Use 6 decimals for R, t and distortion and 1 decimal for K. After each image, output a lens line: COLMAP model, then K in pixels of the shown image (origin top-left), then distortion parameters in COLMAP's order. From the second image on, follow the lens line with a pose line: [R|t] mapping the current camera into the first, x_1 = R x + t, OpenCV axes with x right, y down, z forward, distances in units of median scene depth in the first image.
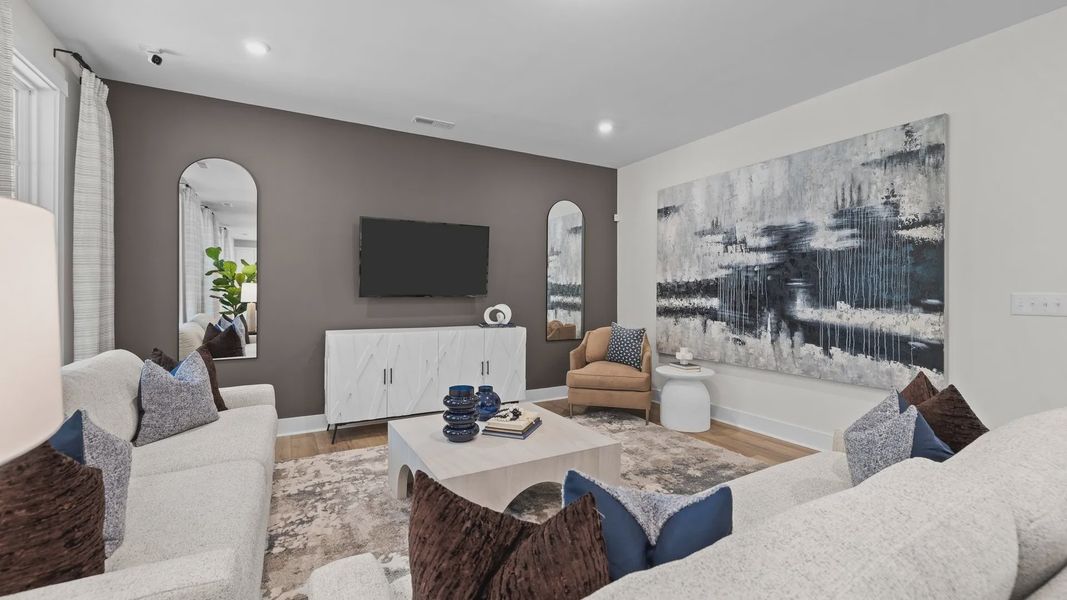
lens RADIAL K [[451.5, 0, 530.0], [0, 451.5, 295.5], [0, 0, 1]] dist [0.000854, 0.000023]
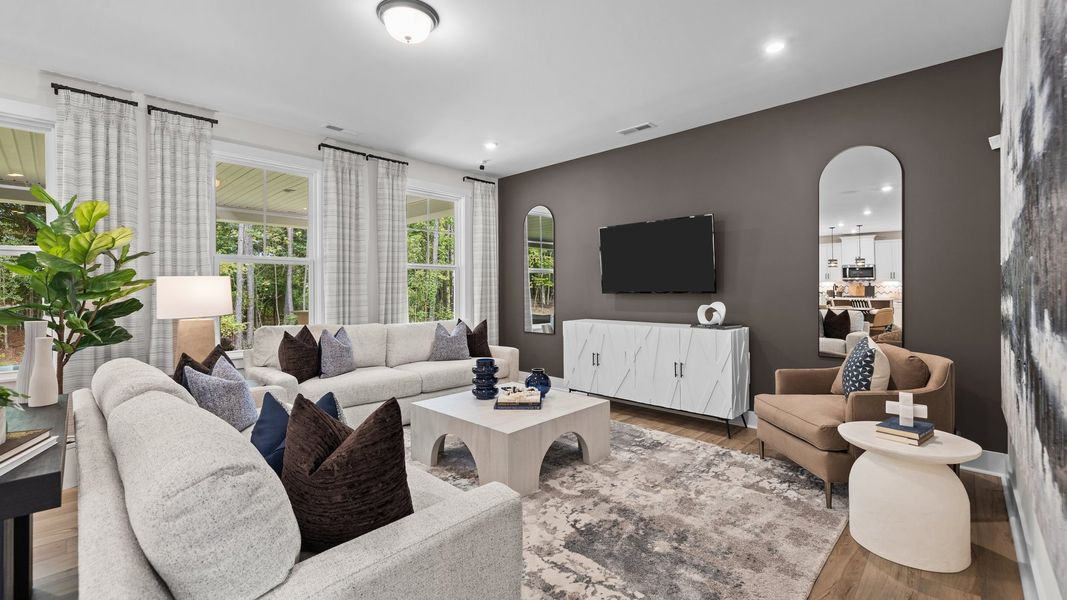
lens RADIAL K [[451.5, 0, 529.3], [0, 451.5, 290.6], [0, 0, 1]] dist [0.000854, 0.000023]
pose [[0.279721, -0.002546, -0.960078, 0.734202], [0.000378, 0.999997, -0.002542, 0.000205], [0.960081, 0.000348, 0.279721, 0.459227]]
